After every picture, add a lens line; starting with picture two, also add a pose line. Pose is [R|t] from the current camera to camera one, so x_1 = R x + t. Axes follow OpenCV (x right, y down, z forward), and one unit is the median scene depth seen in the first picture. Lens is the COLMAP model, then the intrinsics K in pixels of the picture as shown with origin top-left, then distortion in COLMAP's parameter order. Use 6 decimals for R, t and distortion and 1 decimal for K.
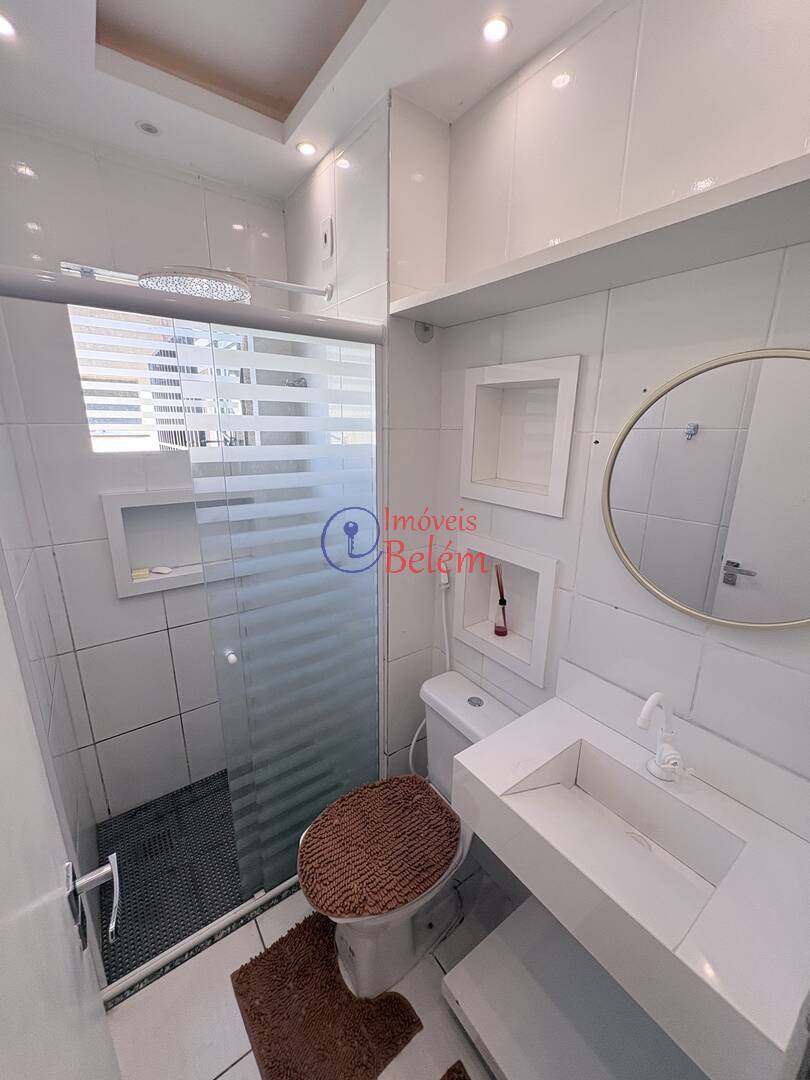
lens RADIAL K [[432.1, 0, 405.4], [0, 432.1, 541.2], [0, 0, 1]] dist [0.001801, -0.000280]
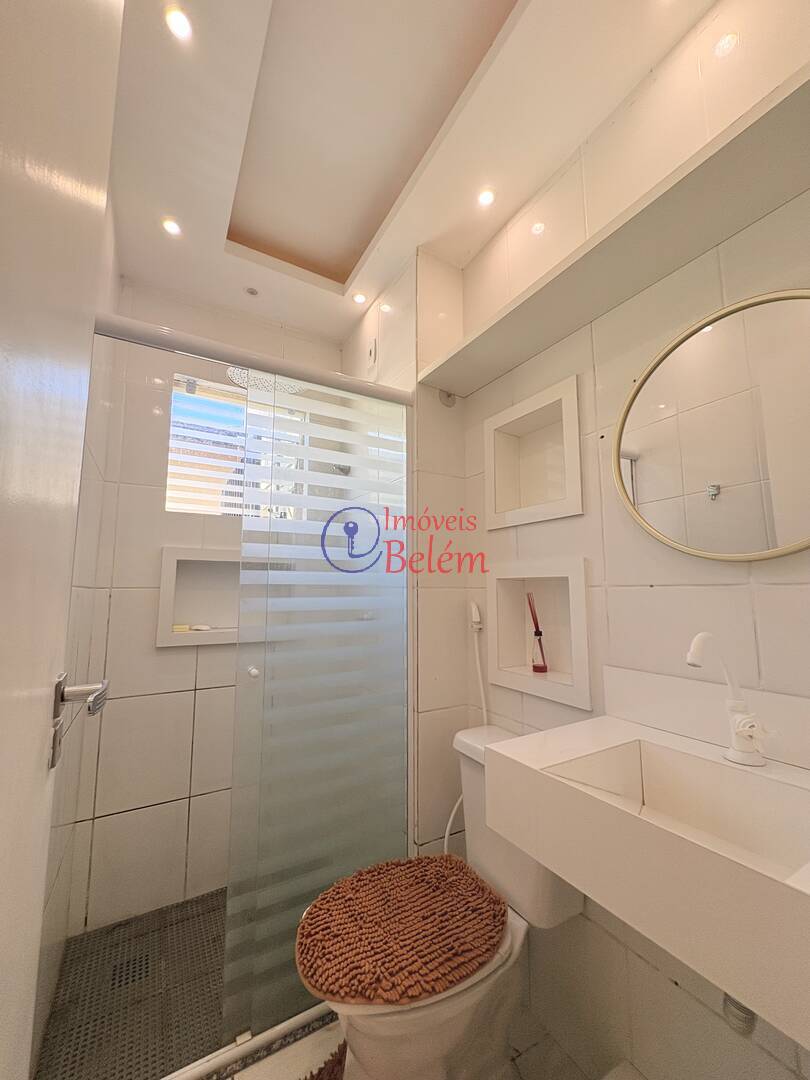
lens RADIAL K [[432.1, 0, 406.0], [0, 432.1, 546.8], [0, 0, 1]] dist [0.001801, -0.000280]
pose [[0.994976, -0.022633, -0.097523, 0.037801], [-0.015067, 0.929166, -0.369356, 0.350761], [0.098975, 0.368969, 0.924157, 0.031509]]
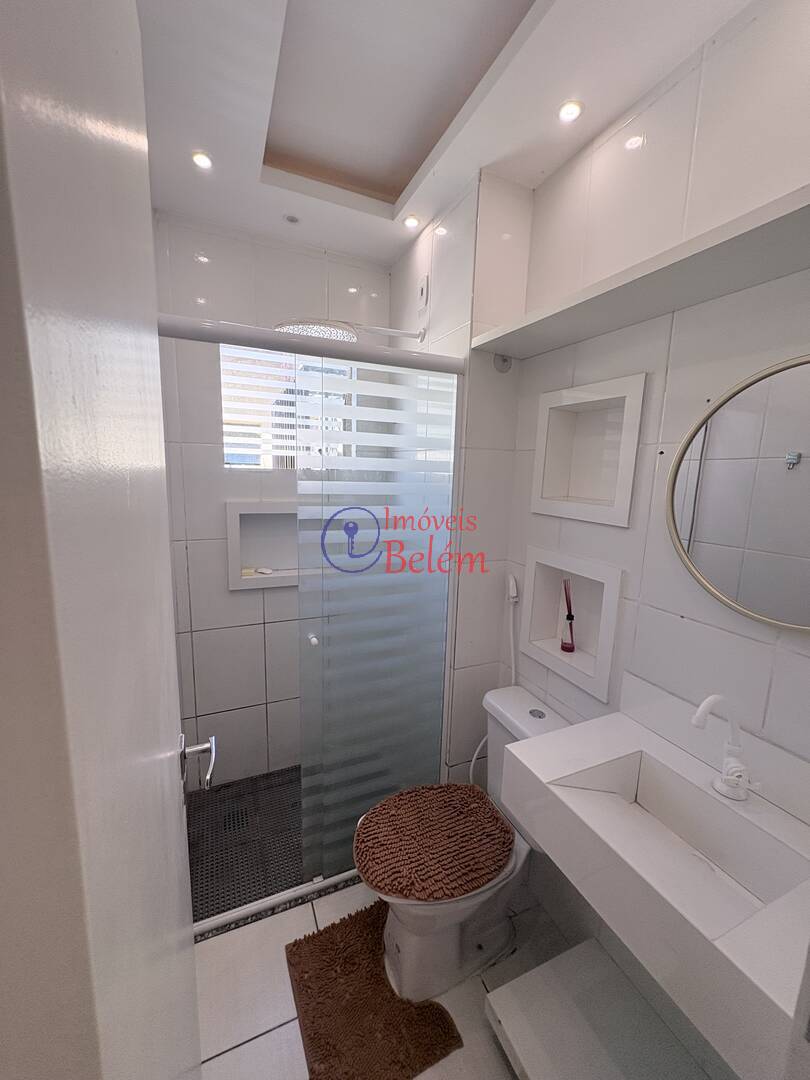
lens RADIAL K [[432.1, 0, 405.5], [0, 432.1, 543.1], [0, 0, 1]] dist [0.001801, -0.000280]
pose [[0.977804, 0.051752, -0.203028, 0.049827], [-0.072494, 0.992729, -0.096095, 0.103391], [0.196578, 0.108680, 0.974446, -0.085969]]
